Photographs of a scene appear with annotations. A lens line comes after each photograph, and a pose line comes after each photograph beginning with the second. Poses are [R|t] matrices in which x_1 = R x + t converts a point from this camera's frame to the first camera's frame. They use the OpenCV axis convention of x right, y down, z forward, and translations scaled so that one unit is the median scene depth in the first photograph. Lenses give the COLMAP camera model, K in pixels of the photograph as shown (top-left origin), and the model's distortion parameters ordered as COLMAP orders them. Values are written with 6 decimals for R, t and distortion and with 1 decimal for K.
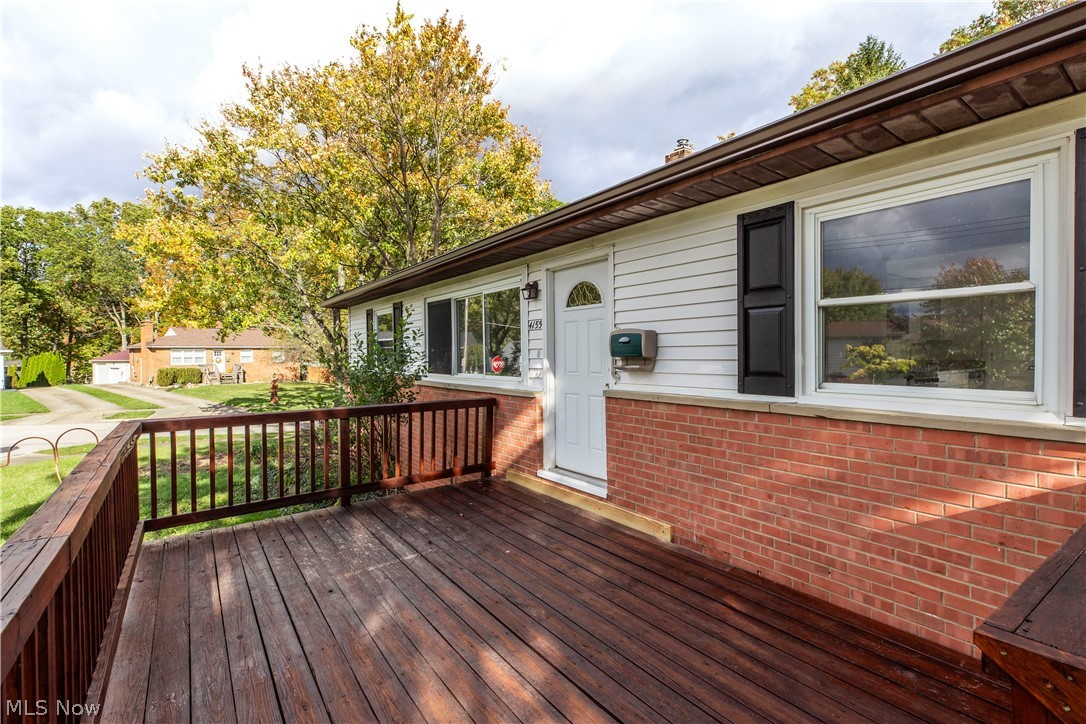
lens RADIAL K [[490.6, 0, 539.4], [0, 490.6, 354.9], [0, 0, 1]] dist [-0.010293, -0.000984]
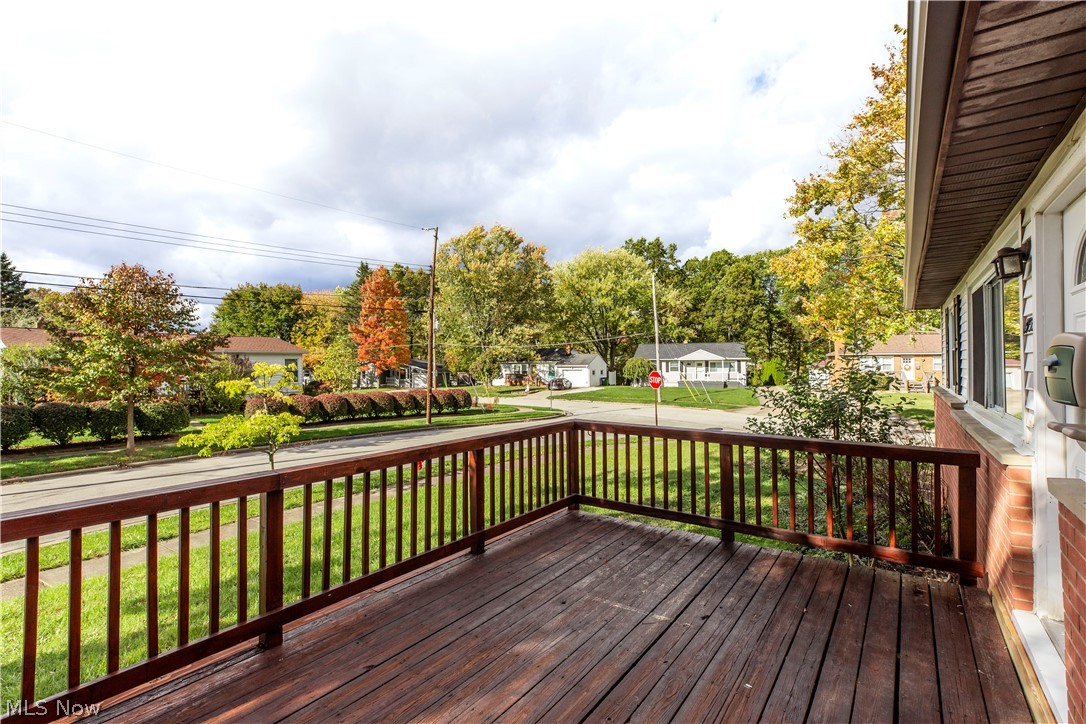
lens RADIAL K [[490.6, 0, 564.5], [0, 490.6, 352.4], [0, 0, 1]] dist [-0.010293, -0.000984]
pose [[0.308836, -0.010884, -0.951053, 0.409370], [-0.004571, 0.999906, -0.012927, -0.029285], [0.951104, 0.008340, 0.308757, 0.475187]]
